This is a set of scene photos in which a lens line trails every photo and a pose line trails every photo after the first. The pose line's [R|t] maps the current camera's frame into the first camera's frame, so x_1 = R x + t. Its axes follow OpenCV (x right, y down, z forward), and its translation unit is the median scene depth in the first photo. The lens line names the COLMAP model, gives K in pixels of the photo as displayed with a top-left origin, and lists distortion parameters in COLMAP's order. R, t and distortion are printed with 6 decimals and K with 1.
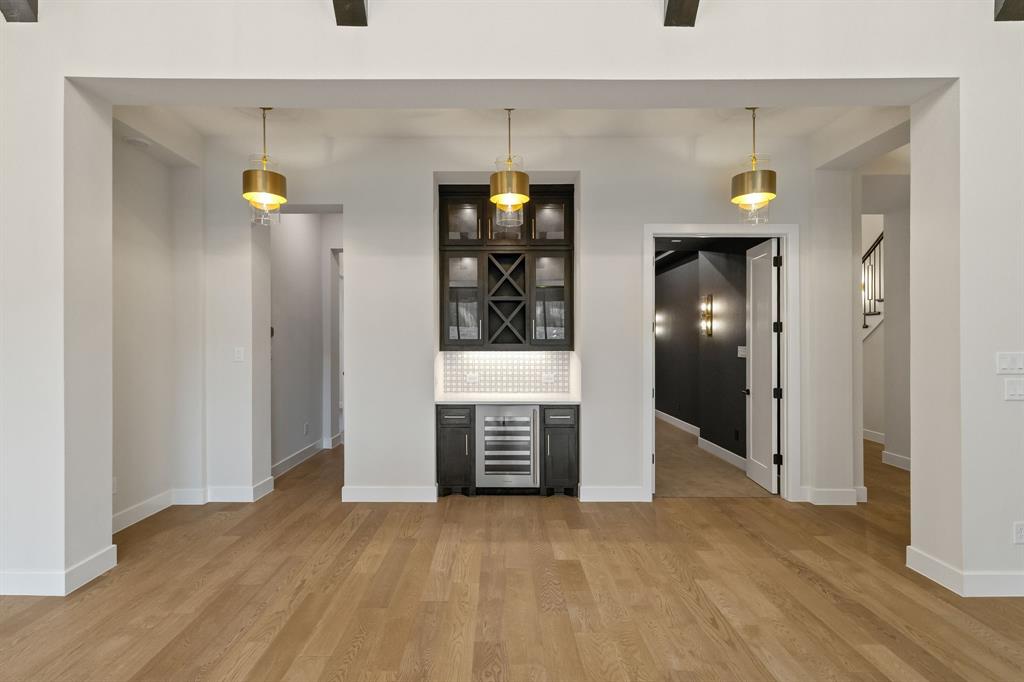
lens RADIAL K [[479.1, 0, 506.8], [0, 479.1, 348.0], [0, 0, 1]] dist [0.009284, -0.001282]
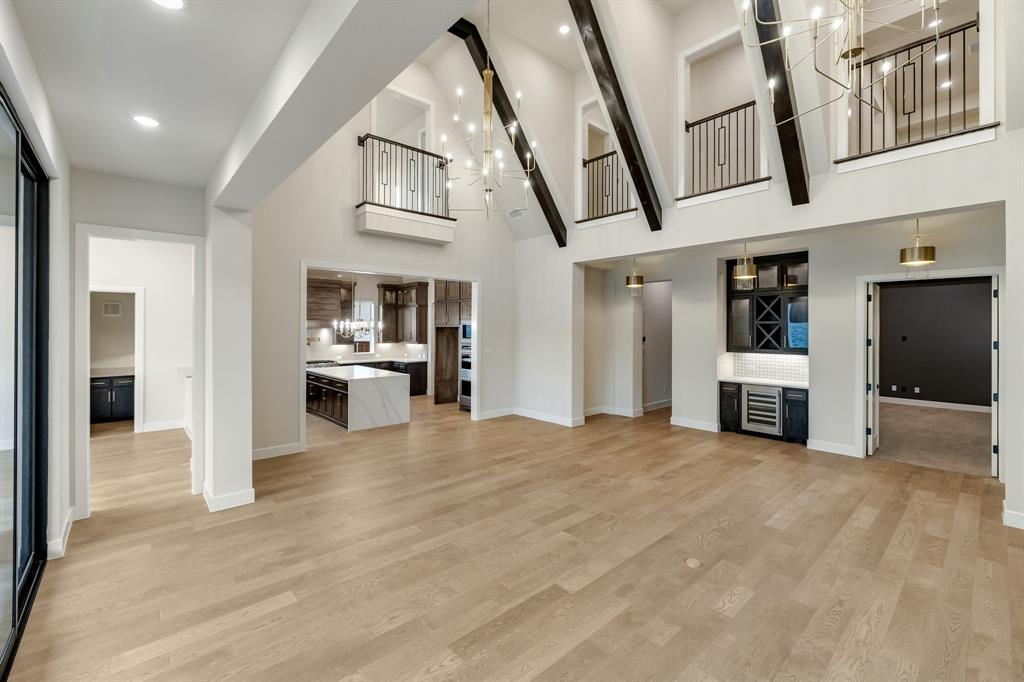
lens RADIAL K [[439.7, 0, 505.9], [0, 439.7, 336.5], [0, 0, 1]] dist [0.001288, 0.001515]
pose [[0.659865, 0.016282, -0.751208, 0.614306], [-0.007560, 0.999858, 0.015031, -0.078179], [0.751346, -0.004239, 0.659894, -0.787048]]
